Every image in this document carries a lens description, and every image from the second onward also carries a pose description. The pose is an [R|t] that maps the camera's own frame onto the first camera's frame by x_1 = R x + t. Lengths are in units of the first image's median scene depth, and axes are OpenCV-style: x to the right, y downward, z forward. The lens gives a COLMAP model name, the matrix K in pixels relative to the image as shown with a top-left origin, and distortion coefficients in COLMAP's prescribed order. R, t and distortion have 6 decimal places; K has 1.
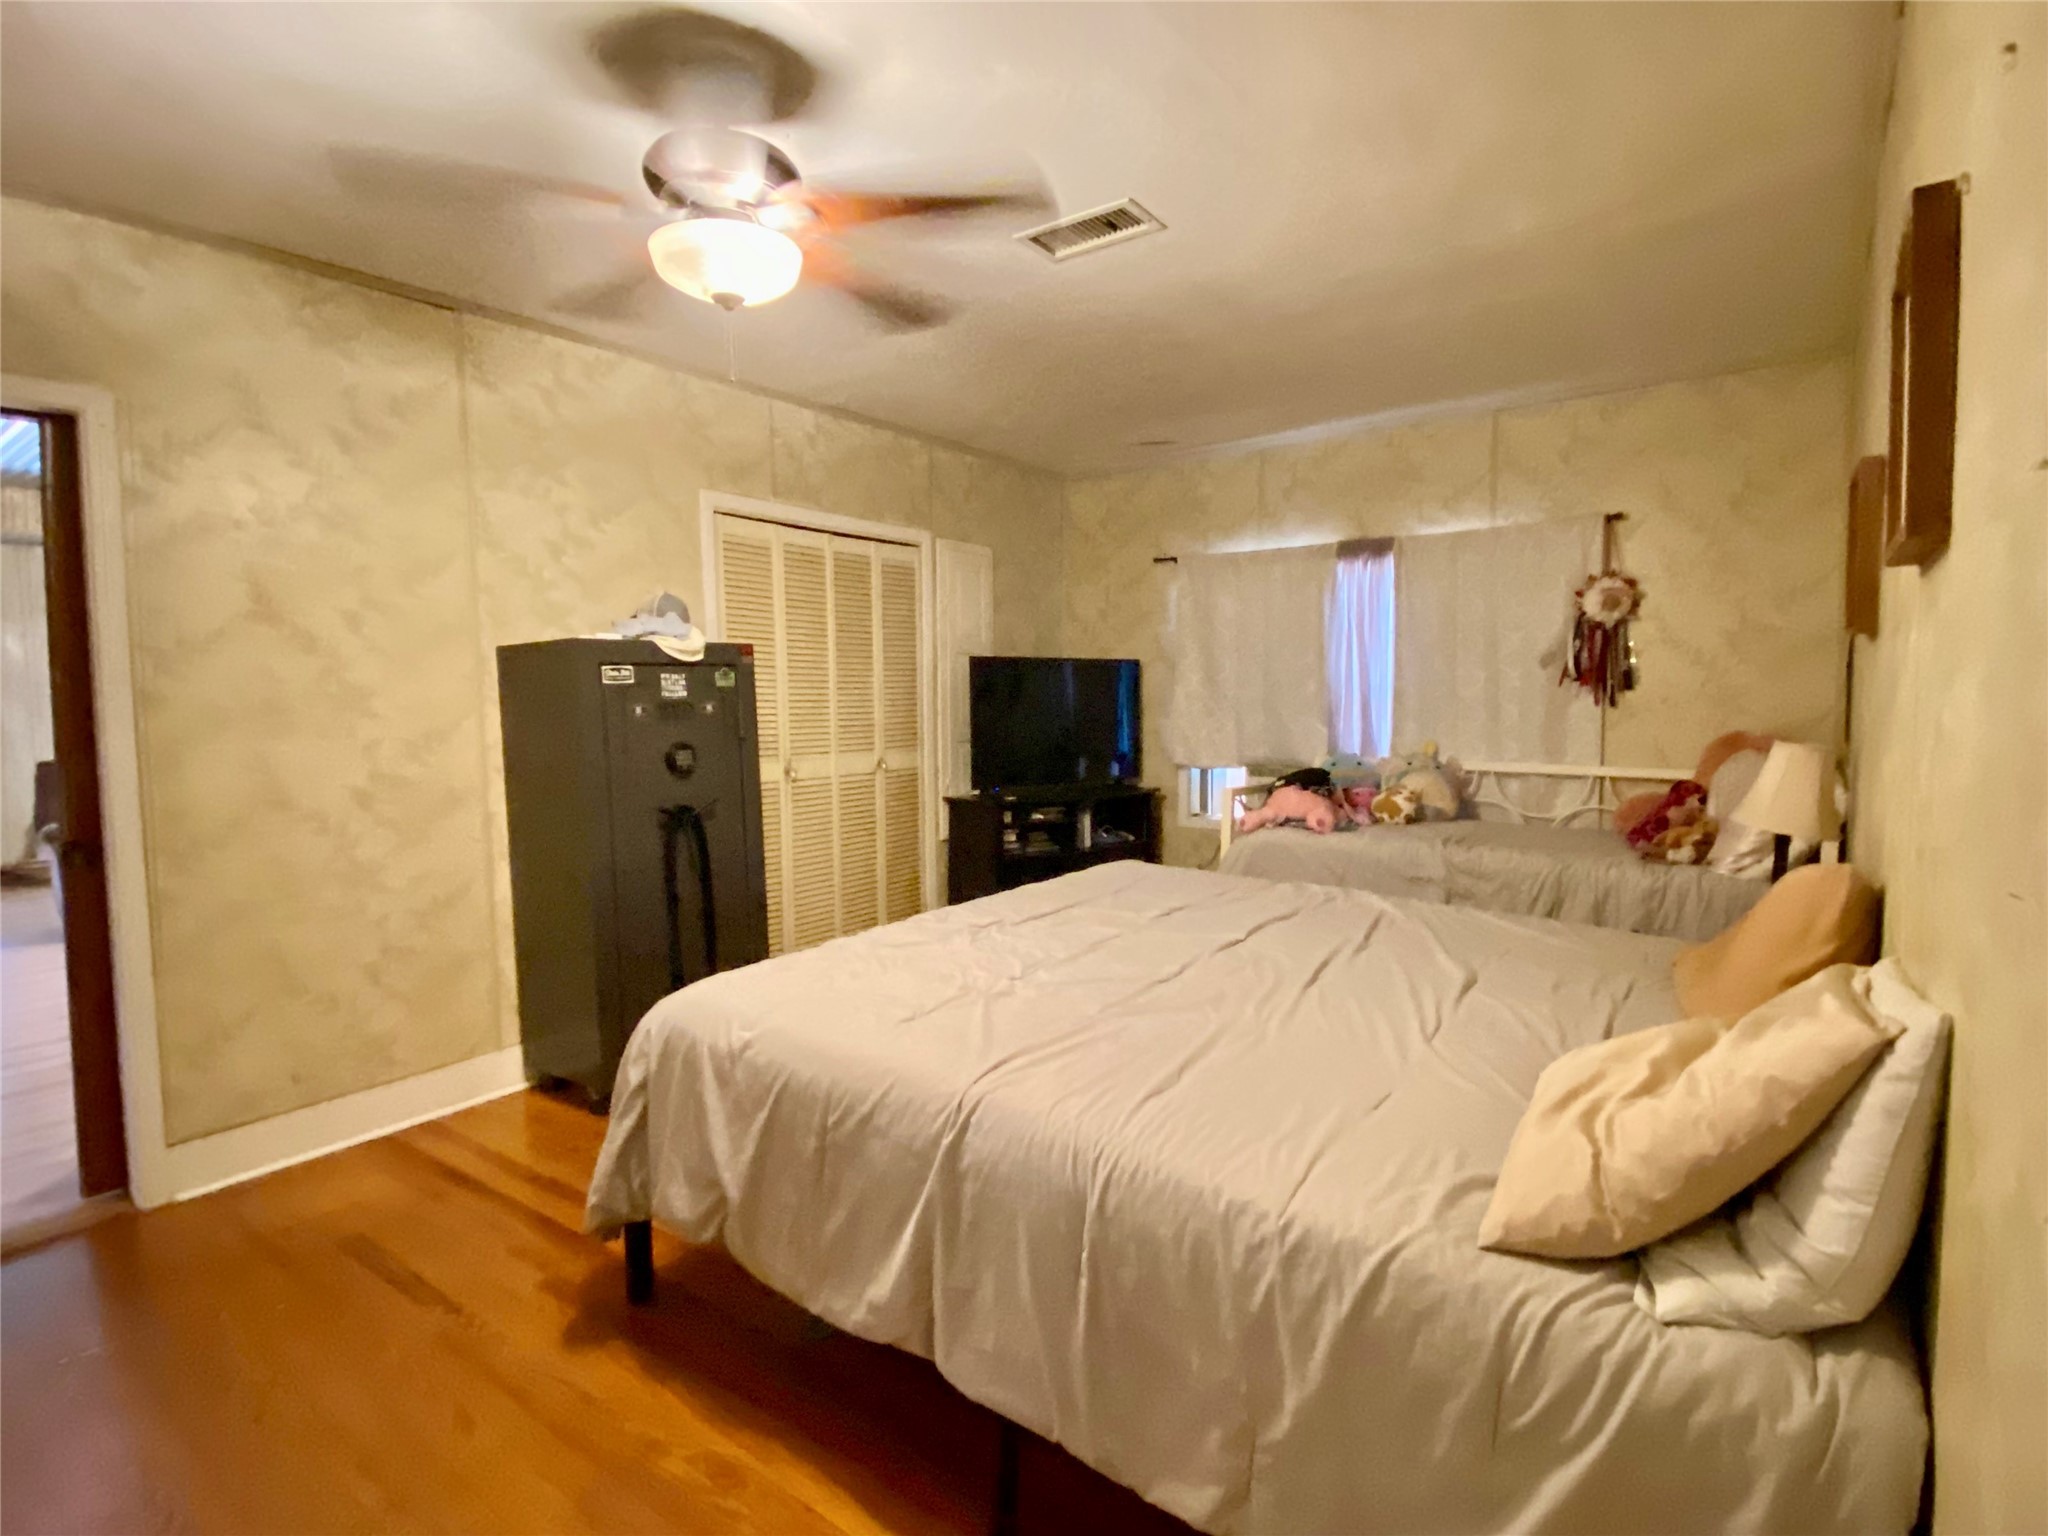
lens RADIAL K [[991.5, 0, 1004.5], [0, 991.5, 752.4], [0, 0, 1]] dist [0.040258, -0.028102]
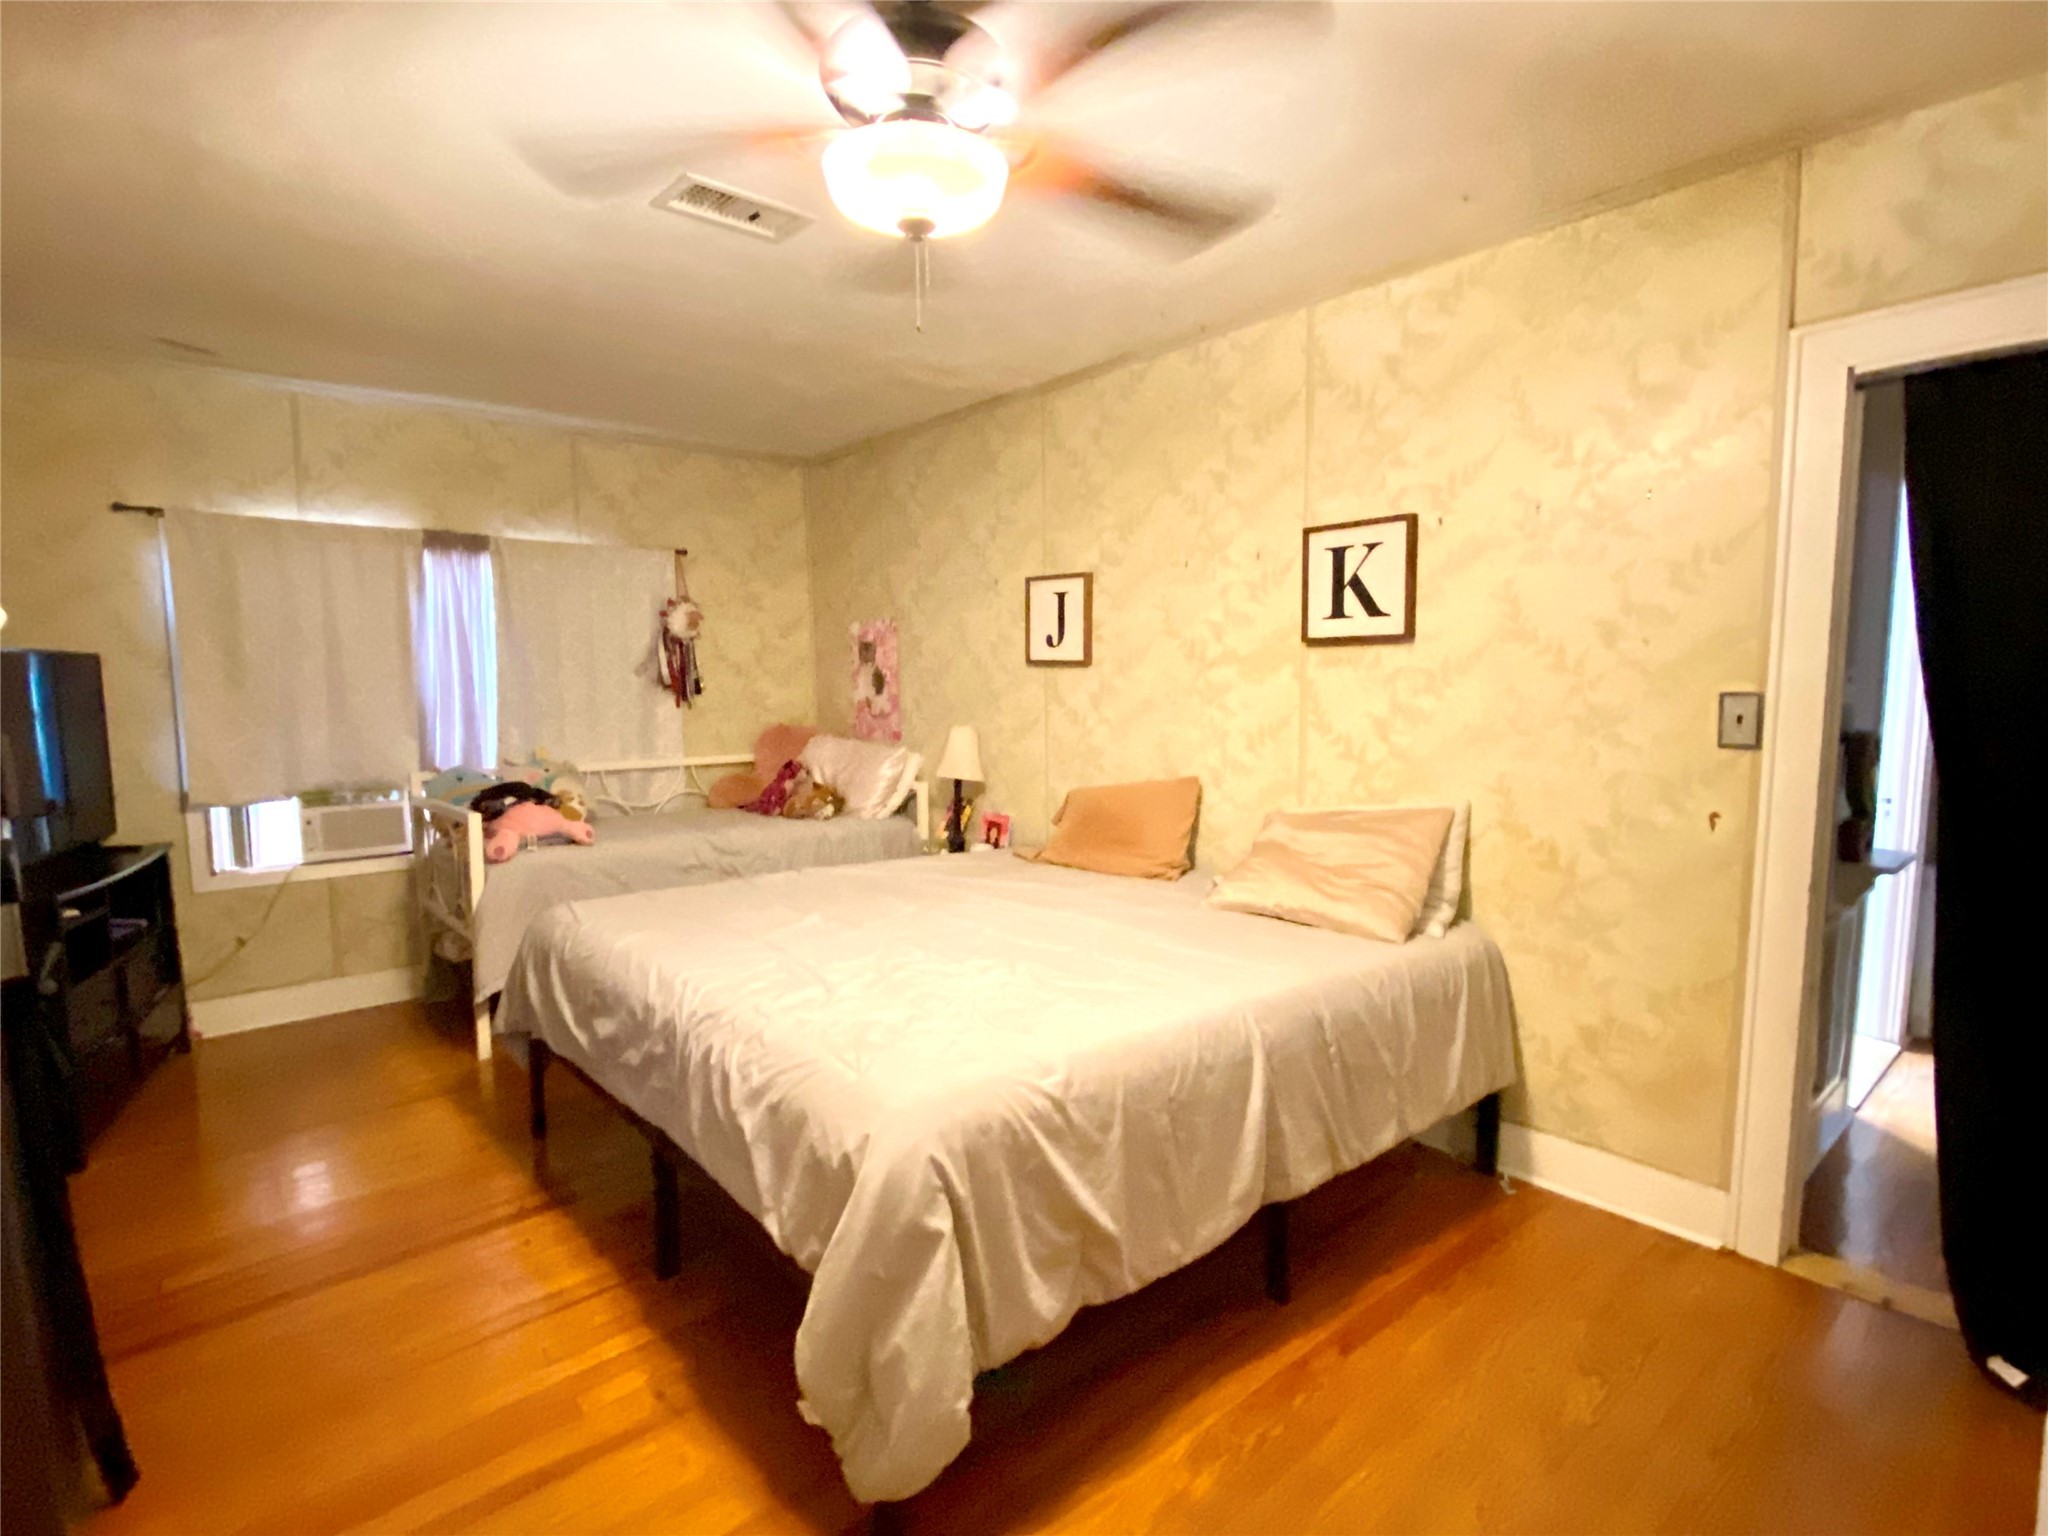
lens RADIAL K [[991.5, 0, 1004.5], [0, 991.5, 752.4], [0, 0, 1]] dist [0.040258, -0.028102]
pose [[0.227093, -0.069169, 0.971414, -0.443516], [0.070473, 0.996027, 0.054447, -0.027348], [-0.971320, 0.056094, 0.231065, 0.316401]]
